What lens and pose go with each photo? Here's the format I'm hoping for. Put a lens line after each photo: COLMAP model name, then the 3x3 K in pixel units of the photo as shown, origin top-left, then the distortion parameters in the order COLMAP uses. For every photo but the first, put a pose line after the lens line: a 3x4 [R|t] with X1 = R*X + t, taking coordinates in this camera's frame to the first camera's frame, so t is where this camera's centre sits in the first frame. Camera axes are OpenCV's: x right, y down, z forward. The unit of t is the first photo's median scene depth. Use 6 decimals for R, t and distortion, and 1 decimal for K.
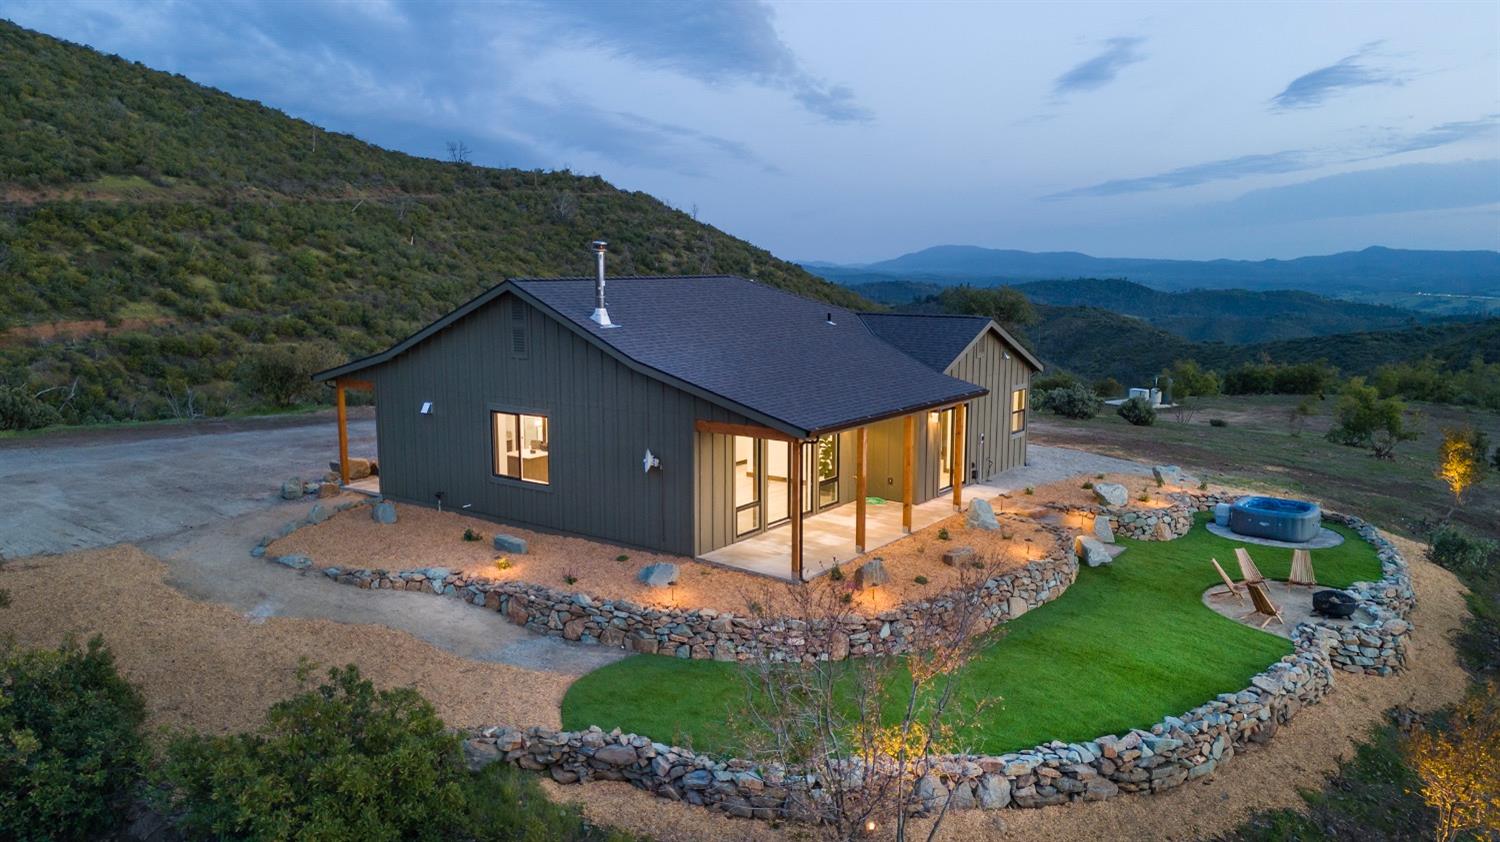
lens RADIAL K [[1095.8, 0, 748.5], [0, 1095.8, 420.9], [0, 0, 1]] dist [0.079717, -0.068500]
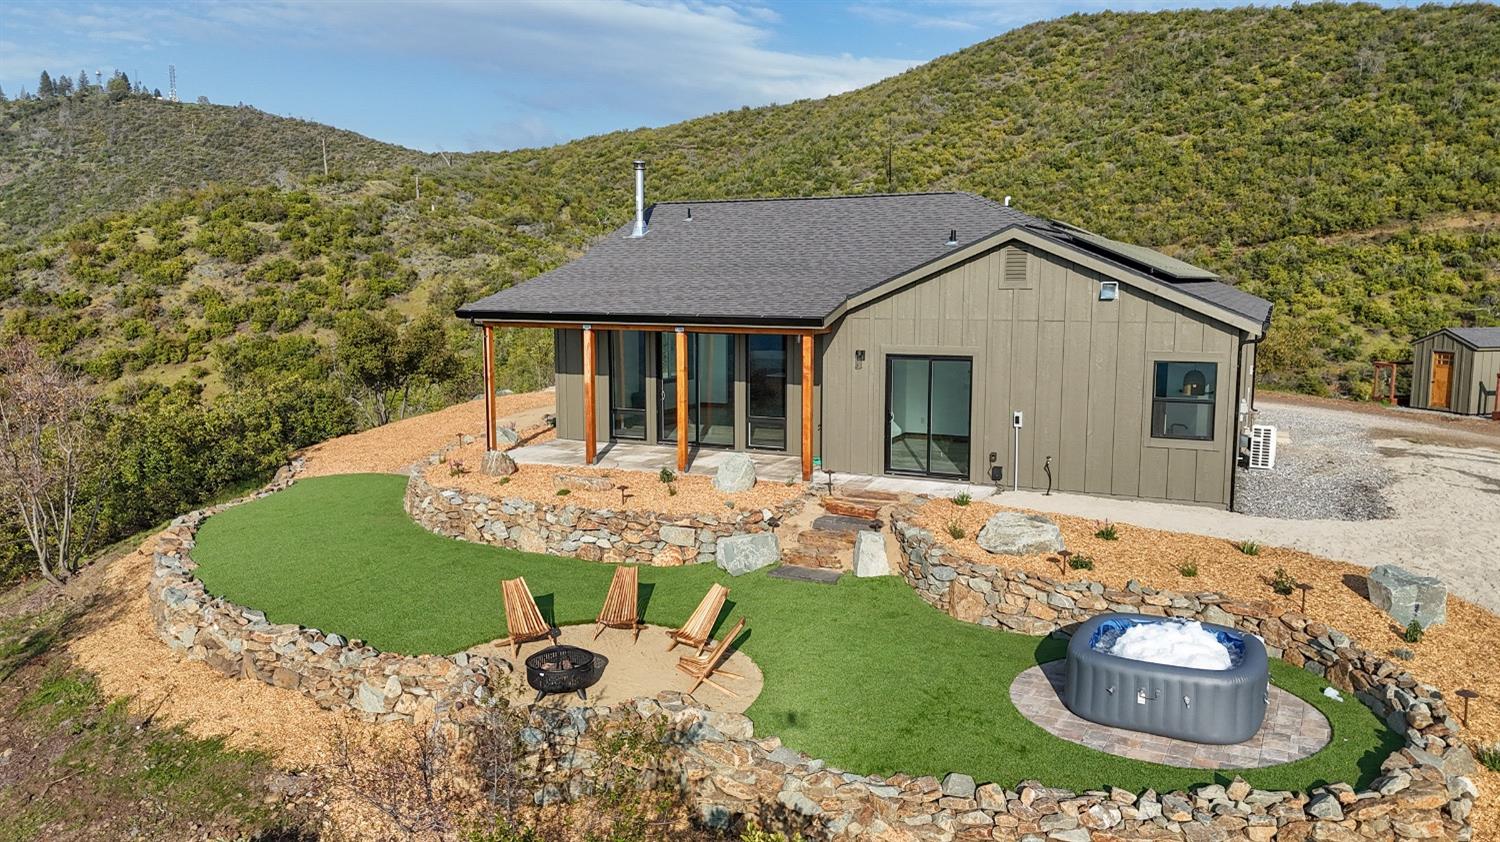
lens RADIAL K [[1104.3, 0, 750.7], [0, 1104.3, 417.8], [0, 0, 1]] dist [0.068495, -0.054417]
pose [[0.199332, 0.120628, -0.972479, 0.115623], [-0.148592, 0.984640, 0.091679, -0.002990], [0.968601, 0.126228, 0.214194, 0.102171]]
